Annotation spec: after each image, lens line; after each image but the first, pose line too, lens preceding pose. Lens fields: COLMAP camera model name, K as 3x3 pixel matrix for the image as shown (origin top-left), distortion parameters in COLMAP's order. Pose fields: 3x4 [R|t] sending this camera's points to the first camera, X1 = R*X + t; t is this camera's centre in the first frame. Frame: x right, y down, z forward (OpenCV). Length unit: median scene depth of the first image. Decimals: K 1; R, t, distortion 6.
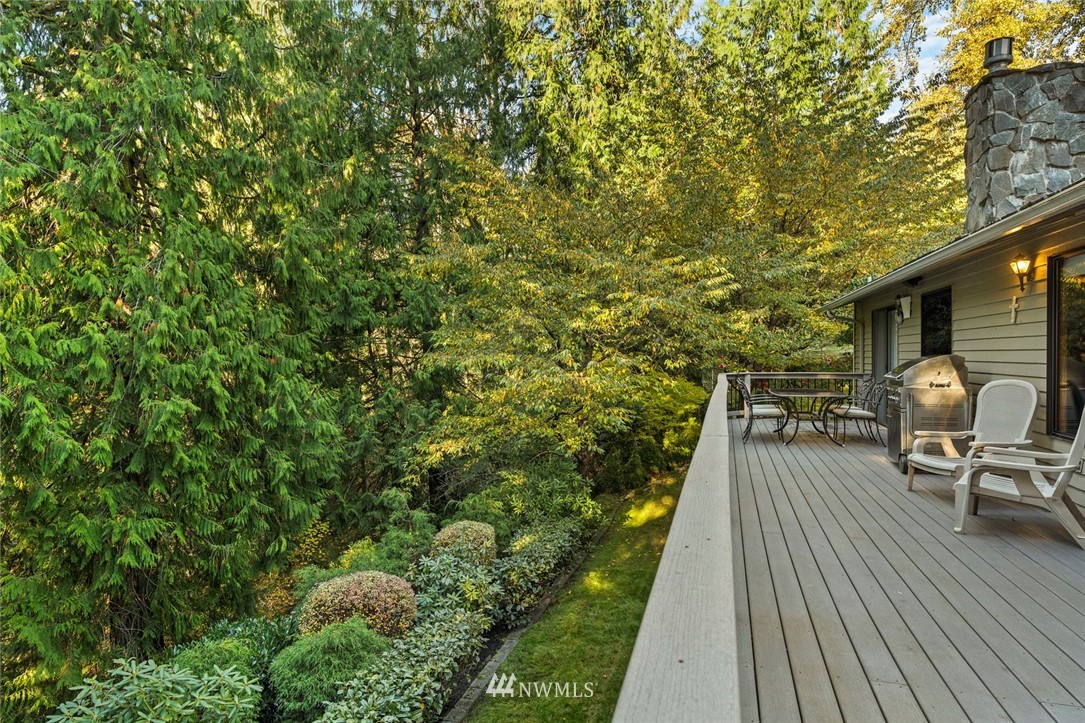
lens RADIAL K [[615.4, 0, 541.7], [0, 615.4, 366.5], [0, 0, 1]] dist [-0.003610, -0.000031]
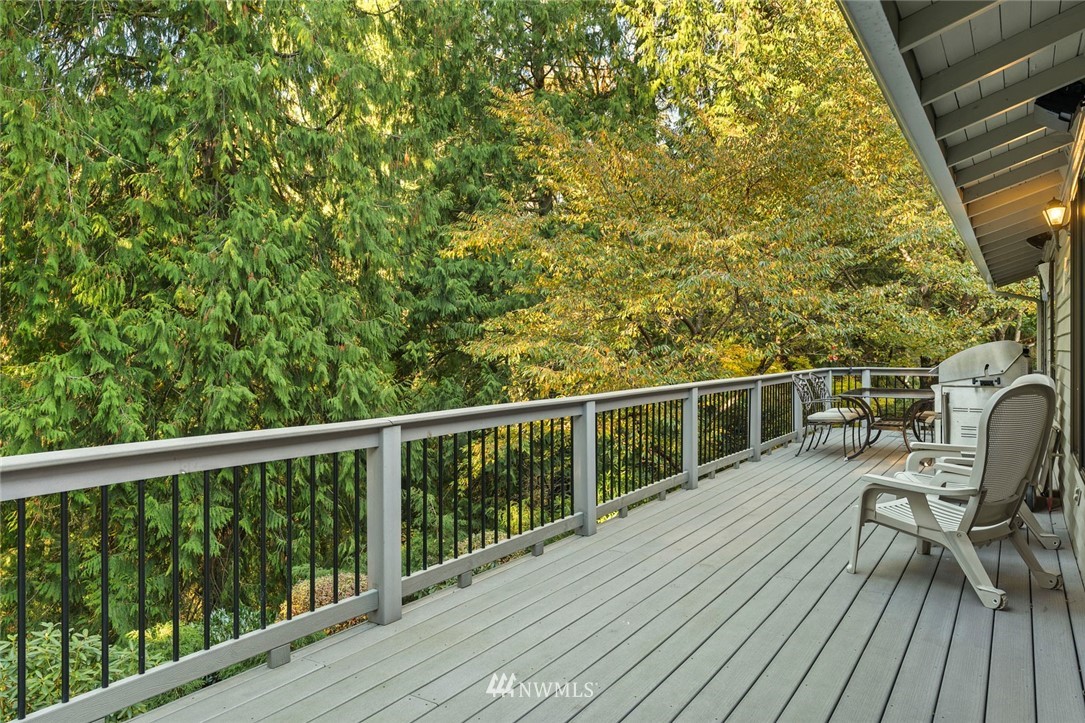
lens RADIAL K [[736.6, 0, 543.0], [0, 736.6, 351.5], [0, 0, 1]] dist [-0.002807, -0.002201]
pose [[0.960236, 0.008198, -0.279069, 0.201774], [-0.011668, 0.999874, -0.010777, 0.004745], [0.278946, 0.013605, 0.960210, 0.005387]]
